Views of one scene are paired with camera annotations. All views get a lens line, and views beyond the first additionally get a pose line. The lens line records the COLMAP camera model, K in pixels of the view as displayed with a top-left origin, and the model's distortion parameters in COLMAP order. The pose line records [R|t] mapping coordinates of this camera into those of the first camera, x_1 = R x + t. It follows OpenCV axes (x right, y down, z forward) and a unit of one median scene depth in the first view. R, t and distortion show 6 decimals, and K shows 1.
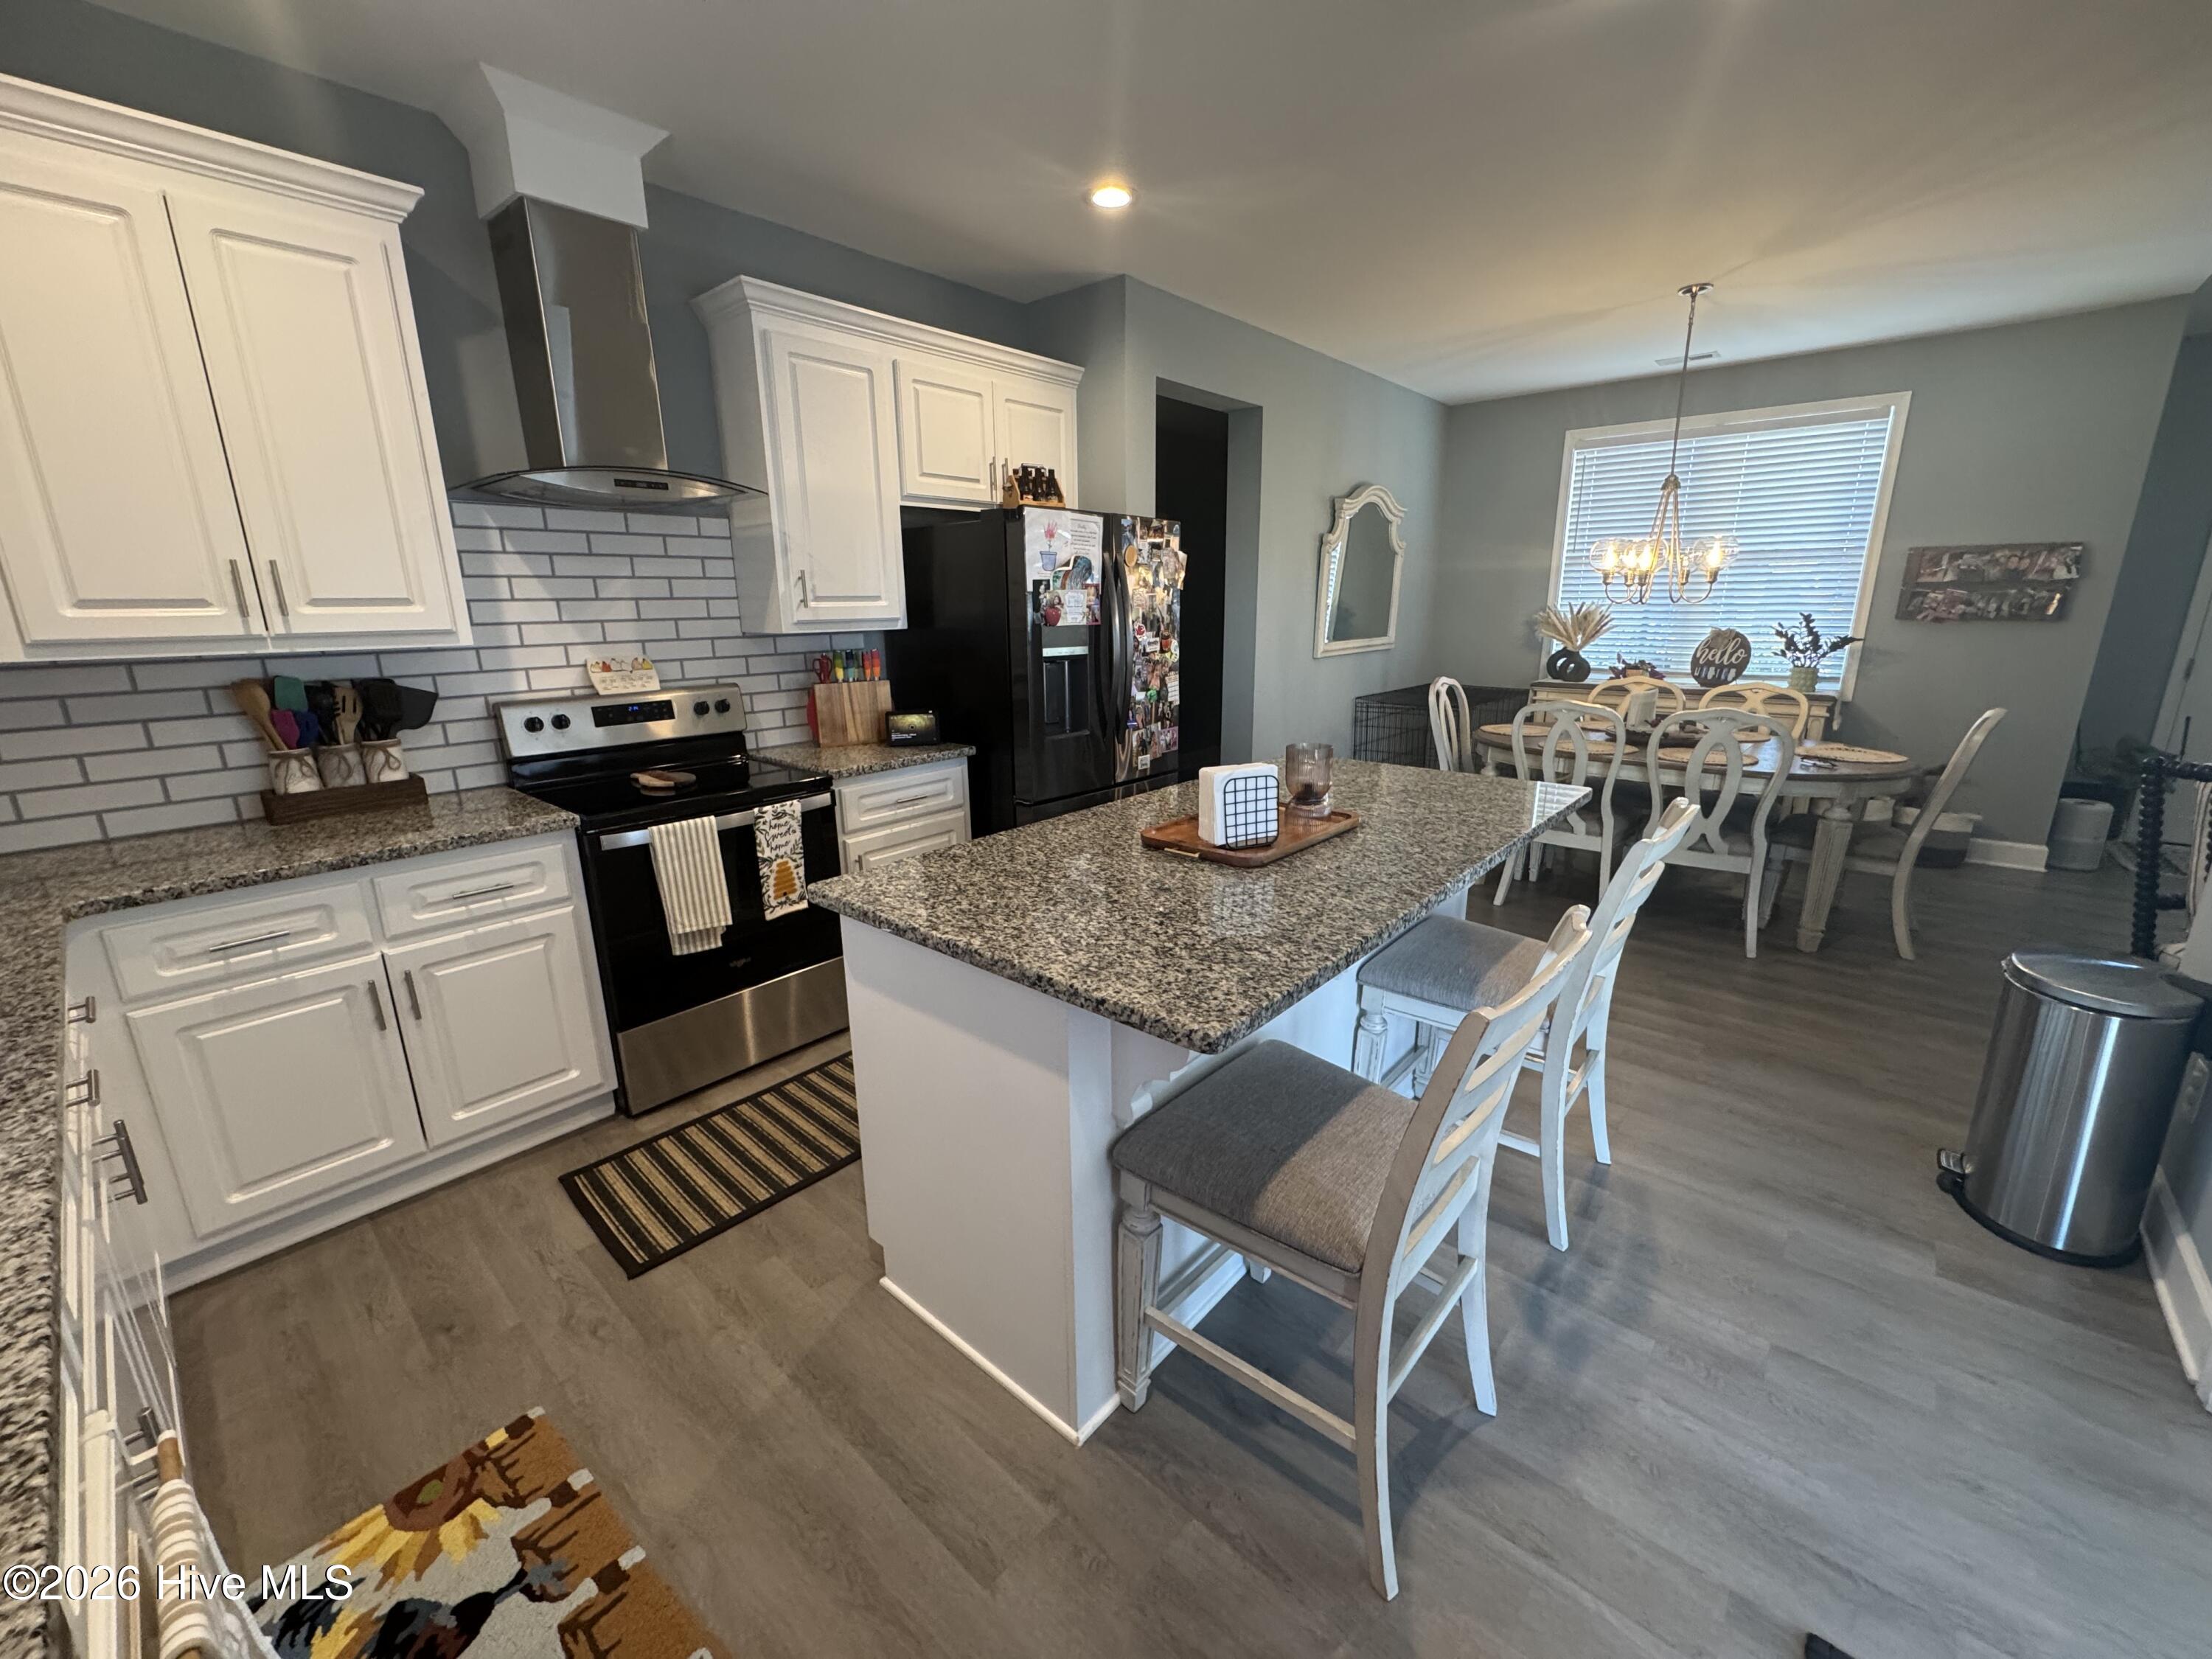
lens RADIAL K [[881.0, 0, 1107.1], [0, 881.0, 827.5], [0, 0, 1]] dist [-0.003023, 0.000285]
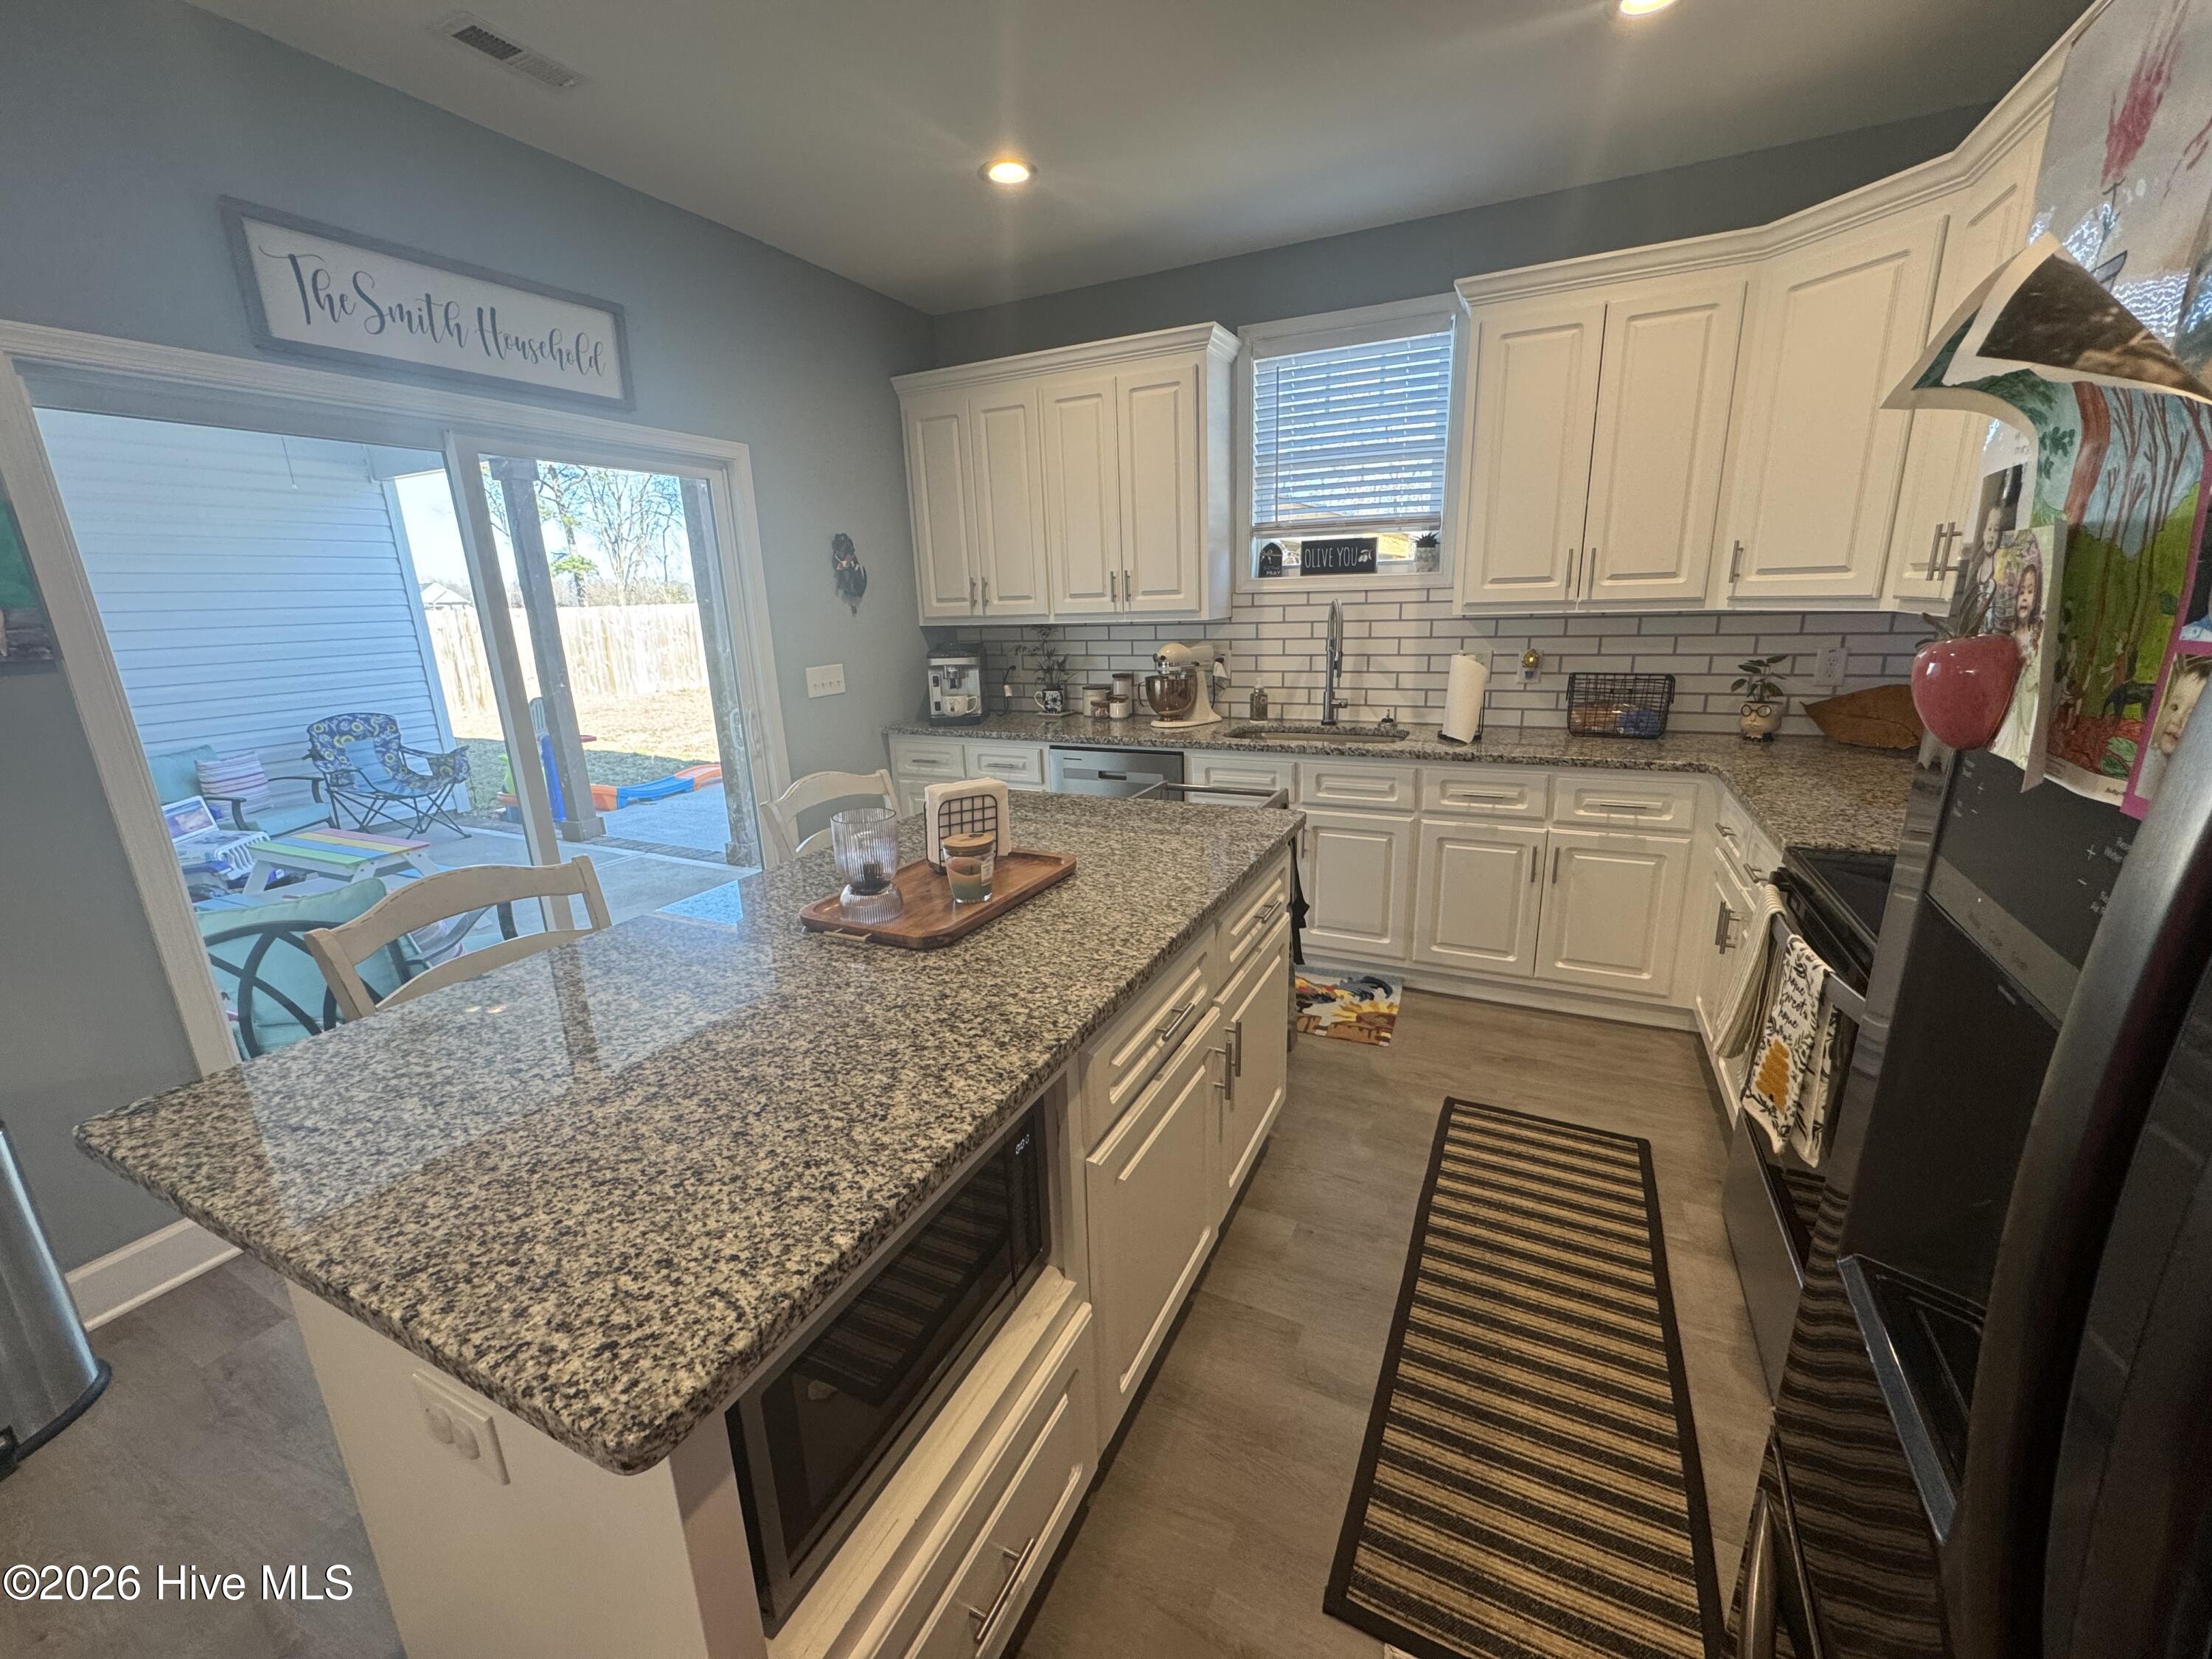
lens RADIAL K [[881.0, 0, 1107.1], [0, 881.0, 827.5], [0, 0, 1]] dist [-0.003023, 0.000285]
pose [[-0.964583, 0.107686, -0.240796, 0.127974], [-0.023419, 0.874307, 0.484807, -0.266638], [0.262737, 0.473276, -0.840820, 1.008415]]
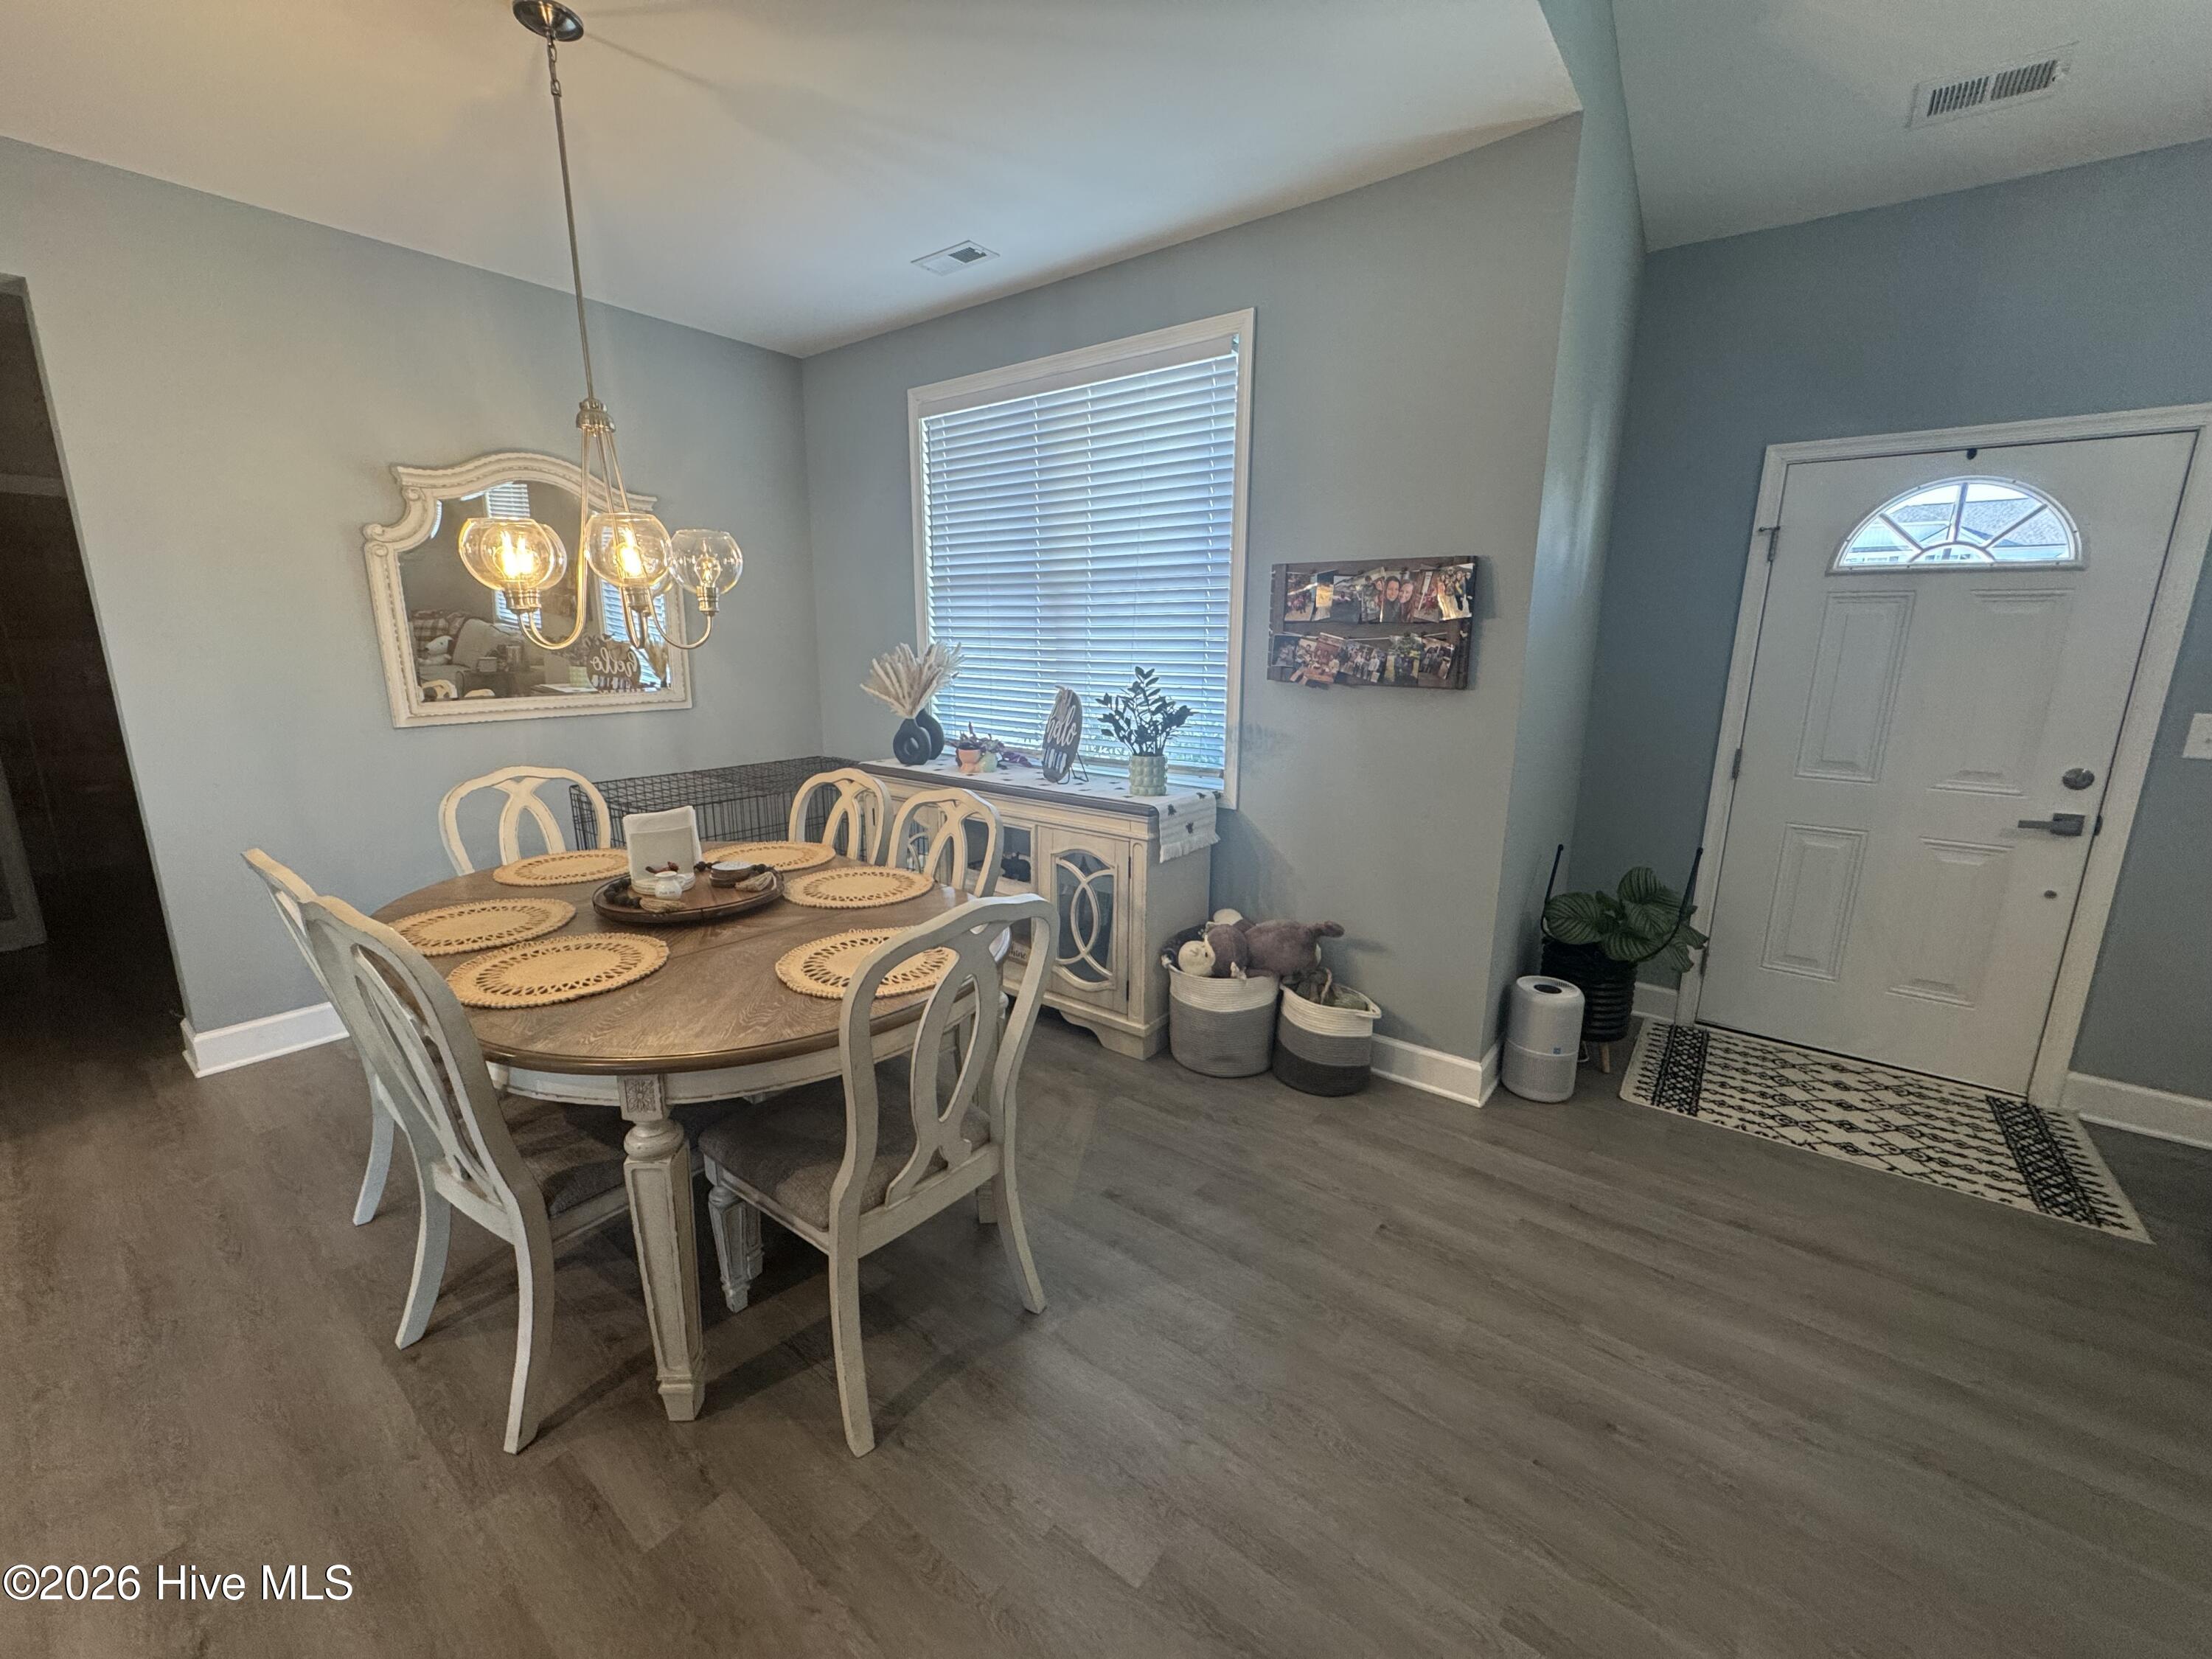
lens RADIAL K [[881.0, 0, 1107.1], [0, 881.0, 827.5], [0, 0, 1]] dist [-0.003023, 0.000285]
pose [[0.998040, 0.006908, 0.062198, 1.040416], [-0.004576, 0.999284, -0.037553, -0.153601], [-0.062413, 0.037195, 0.997357, 0.551782]]
